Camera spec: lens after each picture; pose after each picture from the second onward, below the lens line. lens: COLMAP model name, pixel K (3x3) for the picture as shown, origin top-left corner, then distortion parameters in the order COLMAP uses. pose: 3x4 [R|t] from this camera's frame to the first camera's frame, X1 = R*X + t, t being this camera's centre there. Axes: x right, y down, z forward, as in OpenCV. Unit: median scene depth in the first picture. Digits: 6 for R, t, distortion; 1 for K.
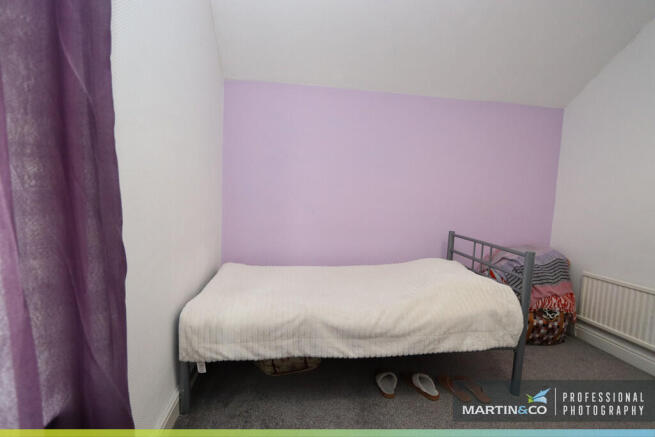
lens RADIAL K [[302.5, 0, 327.5], [0, 302.5, 218.5], [0, 0, 1]] dist [-0.013364, 0.001507]
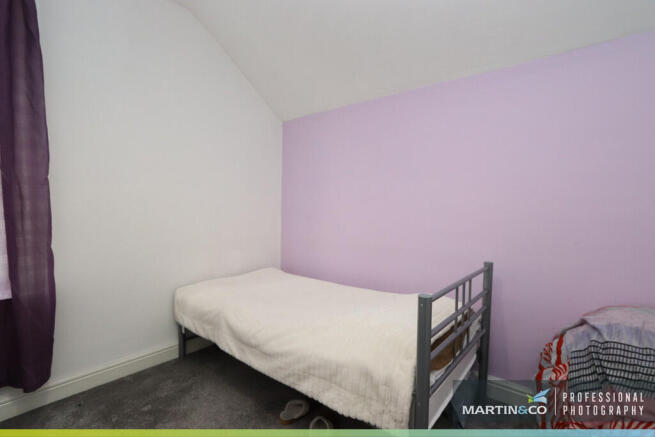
lens RADIAL K [[302.5, 0, 327.5], [0, 302.5, 218.5], [0, 0, 1]] dist [-0.013364, 0.001507]
pose [[0.678319, -0.003337, -0.734760, 1.063013], [-0.048874, 0.997570, -0.049650, -0.008484], [0.733141, 0.069589, 0.676507, 0.445012]]
